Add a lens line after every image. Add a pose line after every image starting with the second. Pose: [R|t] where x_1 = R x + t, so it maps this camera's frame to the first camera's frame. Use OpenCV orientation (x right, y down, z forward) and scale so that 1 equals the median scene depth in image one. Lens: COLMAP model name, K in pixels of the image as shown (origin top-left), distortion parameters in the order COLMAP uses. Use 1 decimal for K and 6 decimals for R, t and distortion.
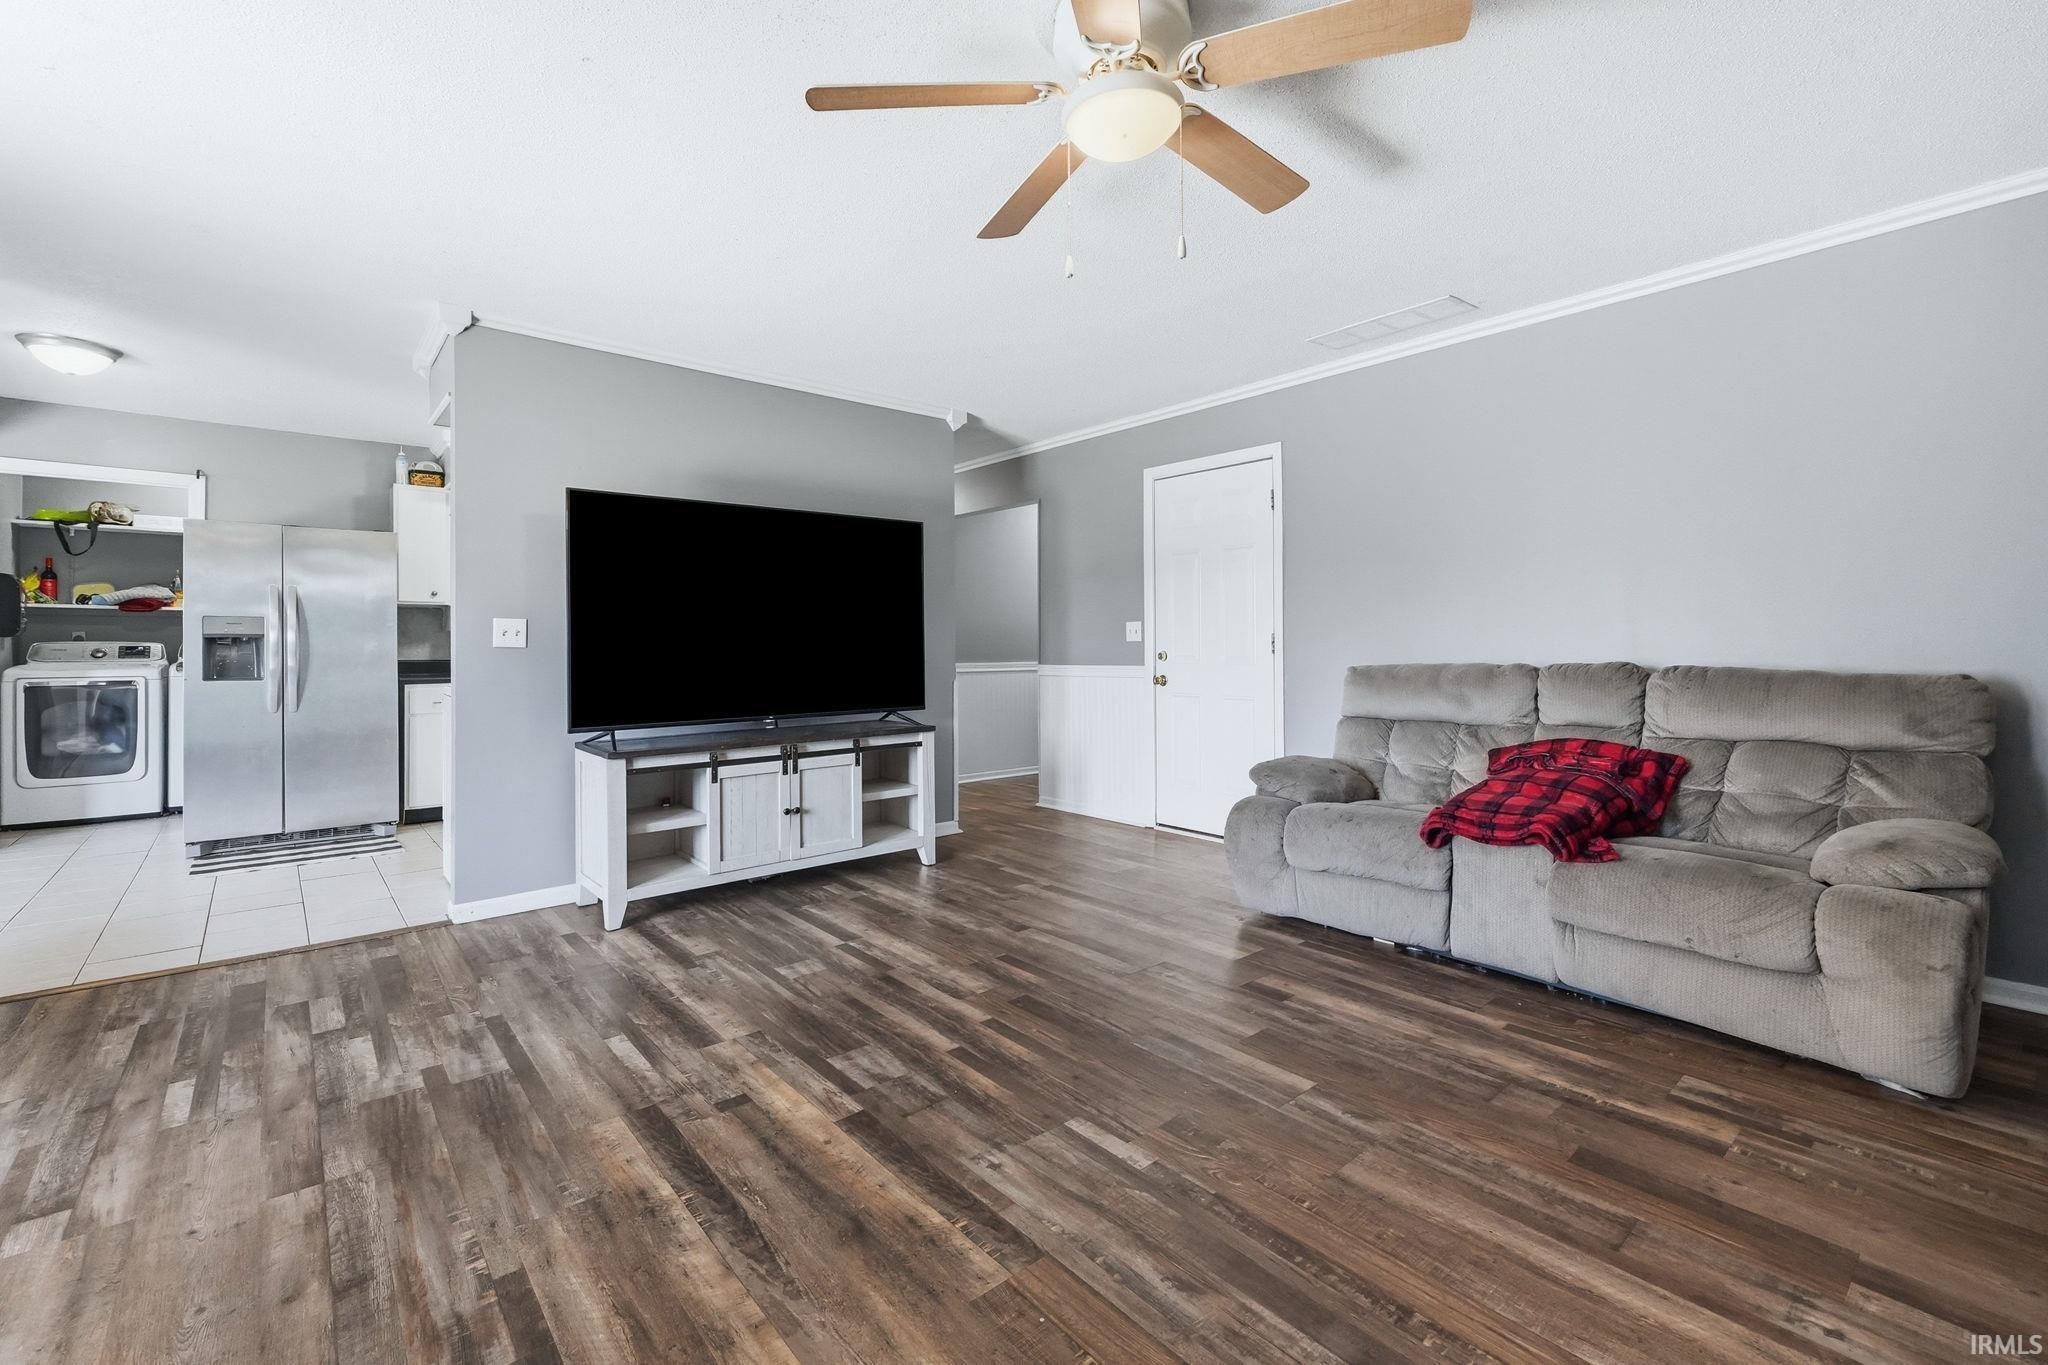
lens RADIAL K [[868.0, 0, 1018.6], [0, 868.0, 665.0], [0, 0, 1]] dist [-0.002056, 0.000220]
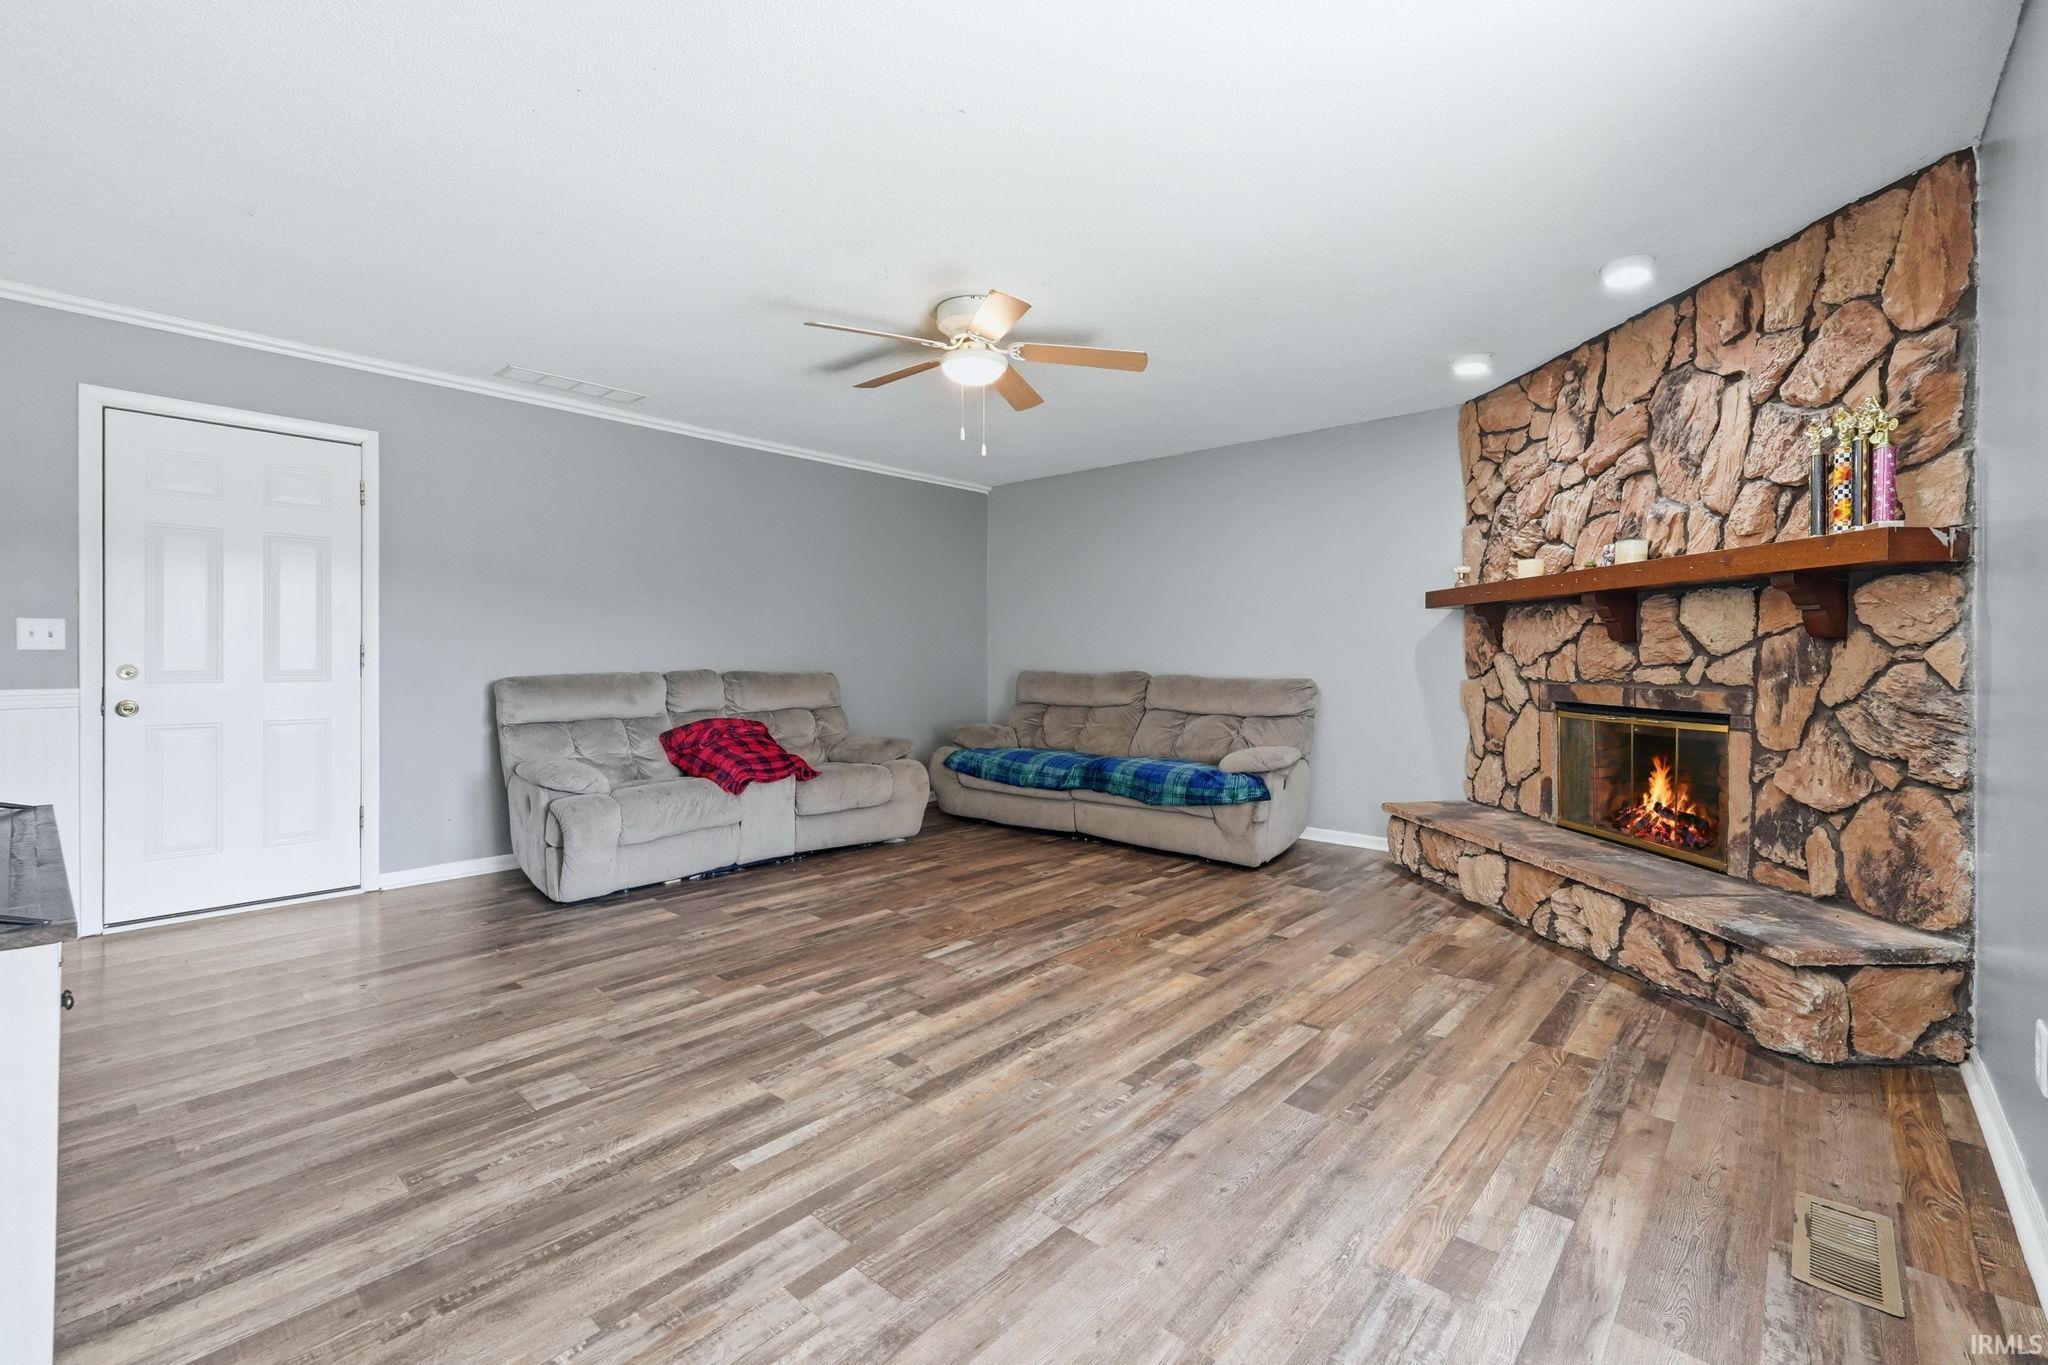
lens RADIAL K [[868.0, 0, 1018.6], [0, 868.0, 665.0], [0, 0, 1]] dist [-0.002056, 0.000220]
pose [[-0.127976, -0.002583, 0.991774, -1.347811], [0.021441, 0.999756, 0.005370, -0.009640], [-0.991546, 0.021952, -0.127889, 0.904859]]
